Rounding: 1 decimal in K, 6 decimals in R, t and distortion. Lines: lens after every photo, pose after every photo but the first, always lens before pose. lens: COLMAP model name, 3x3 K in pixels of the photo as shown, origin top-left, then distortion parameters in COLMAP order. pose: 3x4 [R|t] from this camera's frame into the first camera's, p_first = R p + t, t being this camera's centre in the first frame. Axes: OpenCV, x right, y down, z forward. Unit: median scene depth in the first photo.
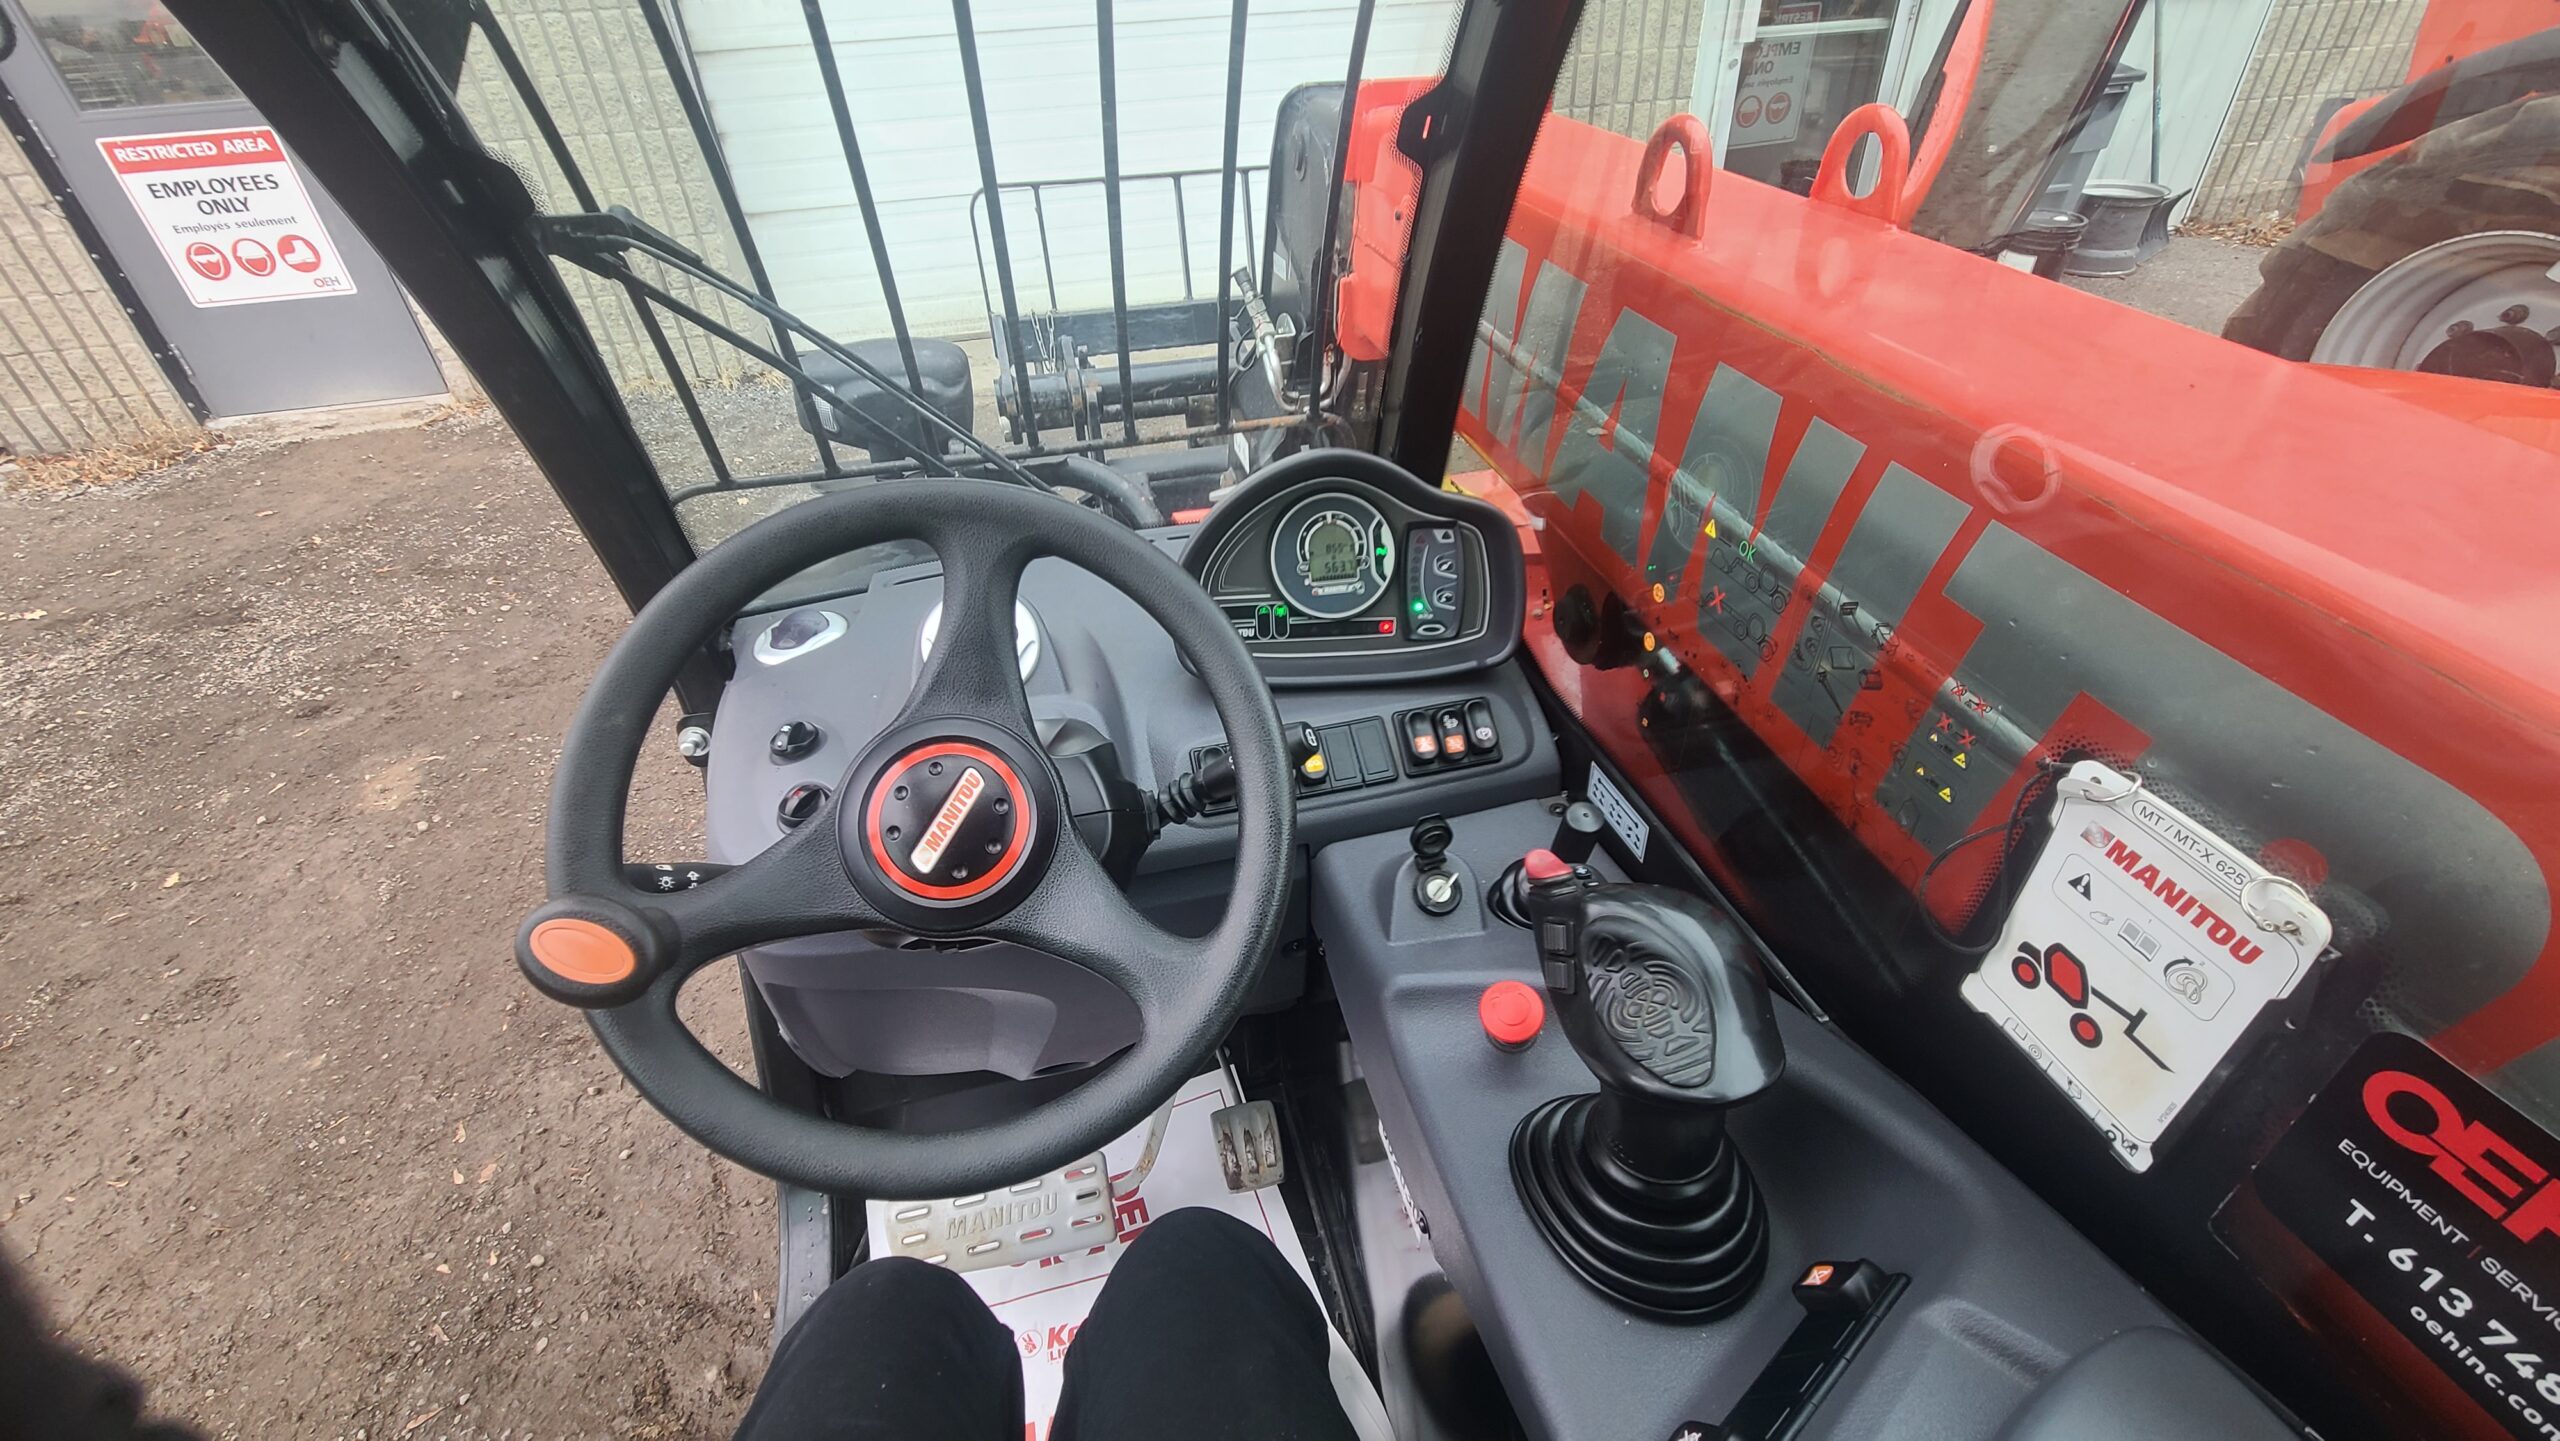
lens RADIAL K [[1025.6, 0, 1280.0], [0, 1025.6, 720.5], [0, 0, 1]] dist [-0.007867, -0.000217]
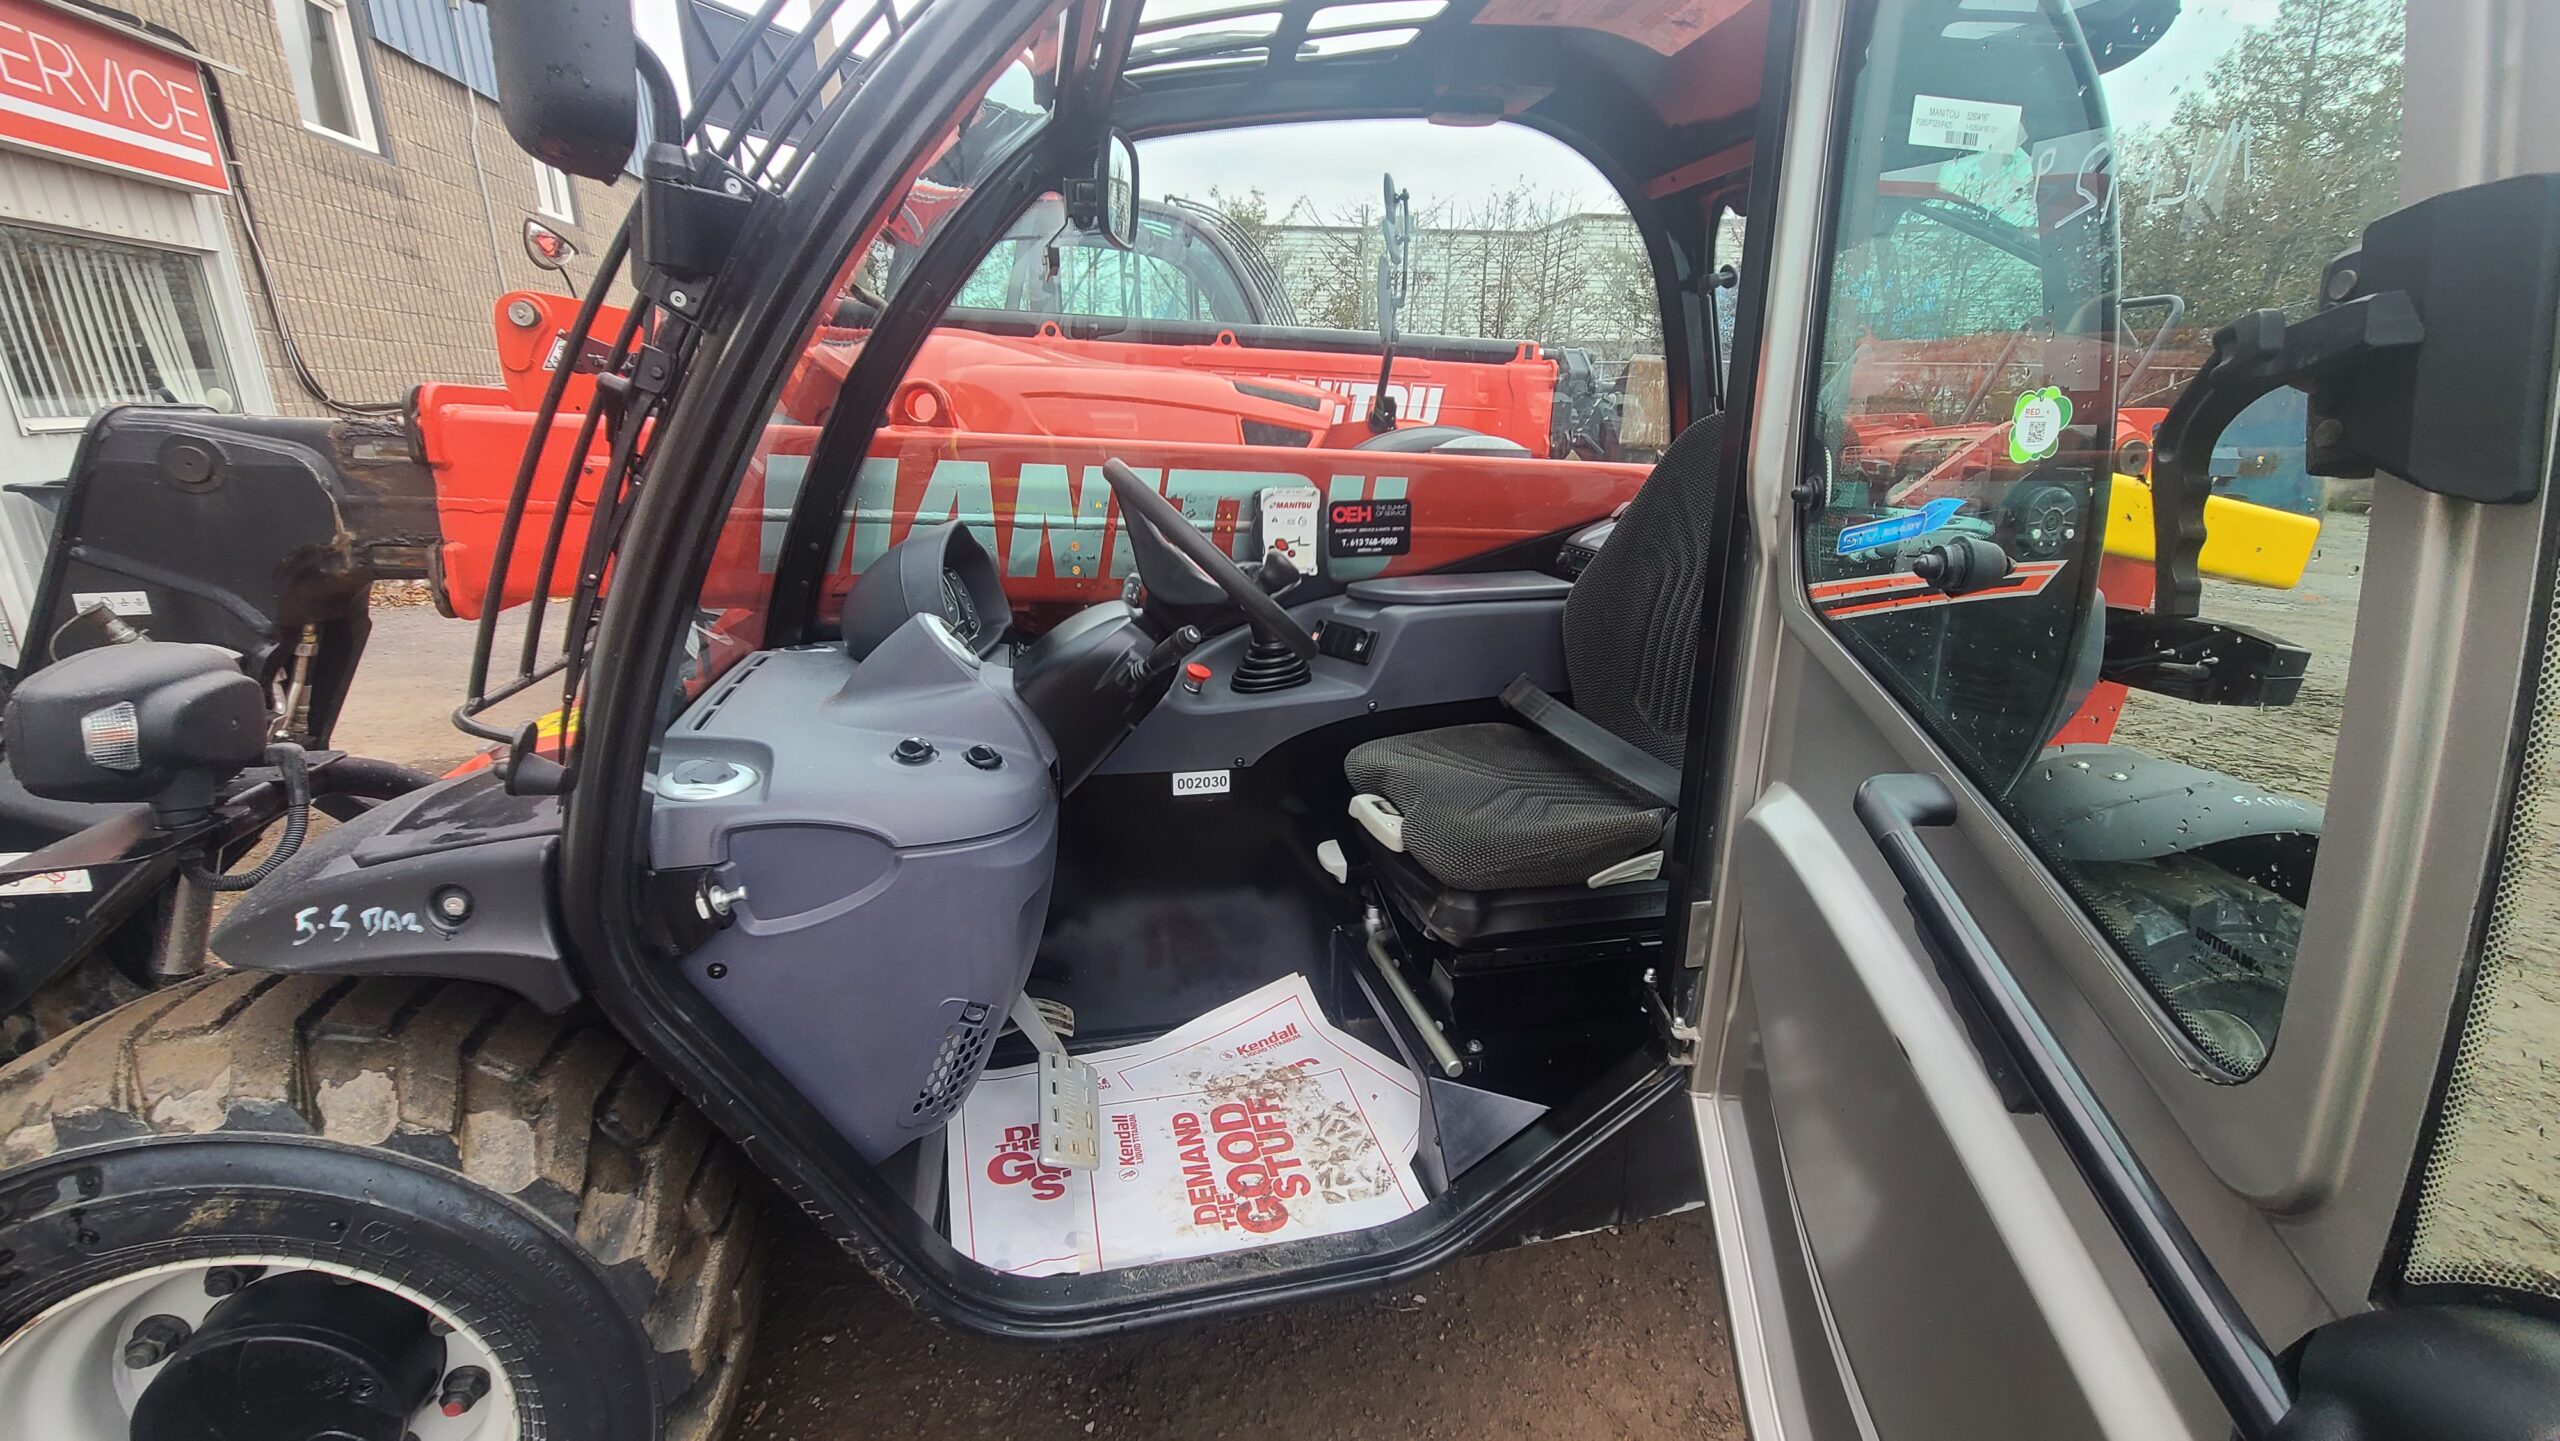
lens RADIAL K [[1025.6, 0, 1280.0], [0, 1025.6, 720.5], [0, 0, 1]] dist [-0.007867, -0.000217]
pose [[0.010261, -0.253657, 0.967240, -1.753839], [0.570087, 0.796175, 0.202748, -0.009364], [-0.821520, 0.549331, 0.152776, 0.414852]]
